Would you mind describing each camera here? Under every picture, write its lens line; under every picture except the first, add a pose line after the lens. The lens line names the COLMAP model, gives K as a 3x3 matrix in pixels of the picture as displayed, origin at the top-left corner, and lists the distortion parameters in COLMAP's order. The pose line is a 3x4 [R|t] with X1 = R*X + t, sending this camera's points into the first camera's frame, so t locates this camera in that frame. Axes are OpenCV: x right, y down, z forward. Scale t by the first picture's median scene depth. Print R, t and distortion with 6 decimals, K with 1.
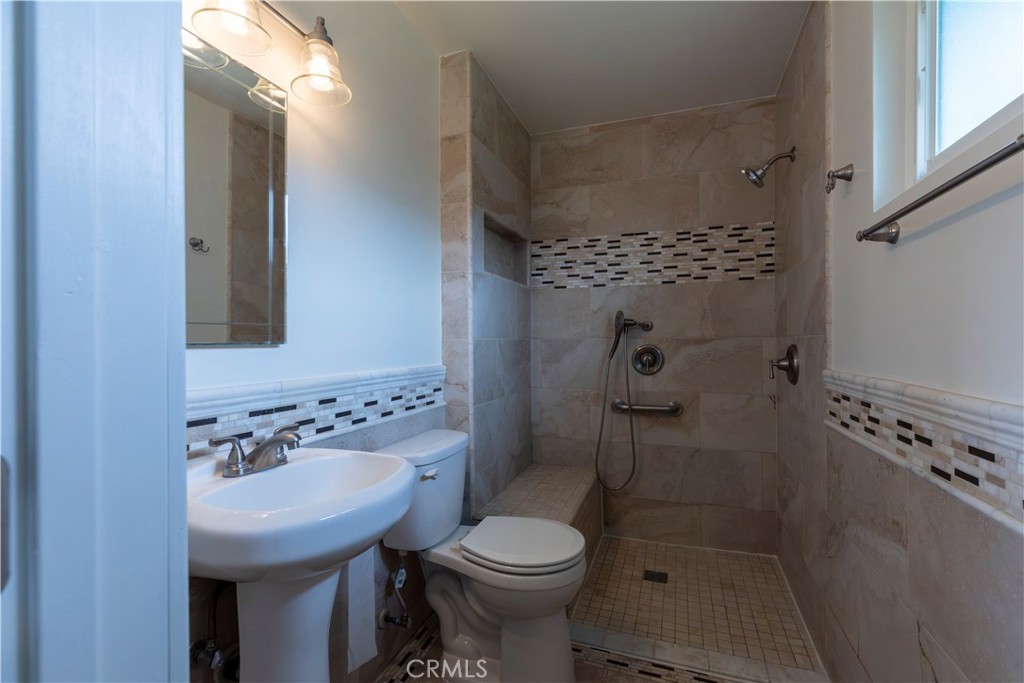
lens RADIAL K [[458.2, 0, 514.3], [0, 458.2, 345.2], [0, 0, 1]] dist [0.003808, -0.000489]
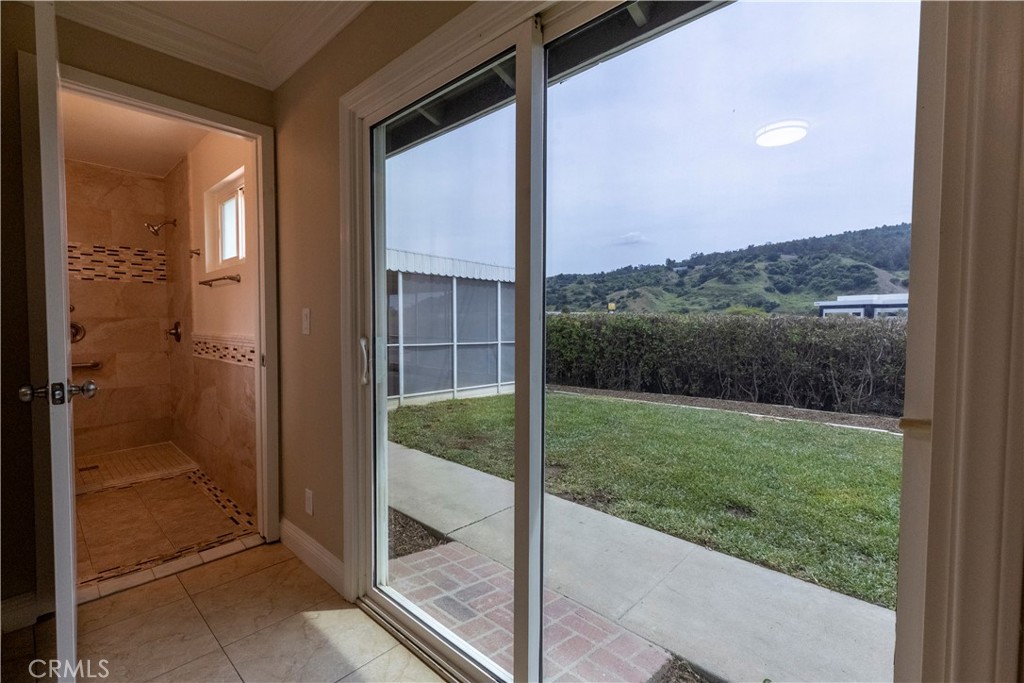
lens RADIAL K [[458.2, 0, 507.3], [0, 458.2, 339.9], [0, 0, 1]] dist [0.003808, -0.000489]
pose [[0.399477, -0.030210, 0.916245, -0.504946], [0.001903, 0.999482, 0.032125, 0.013397], [-0.916741, -0.011090, 0.399327, -0.862839]]
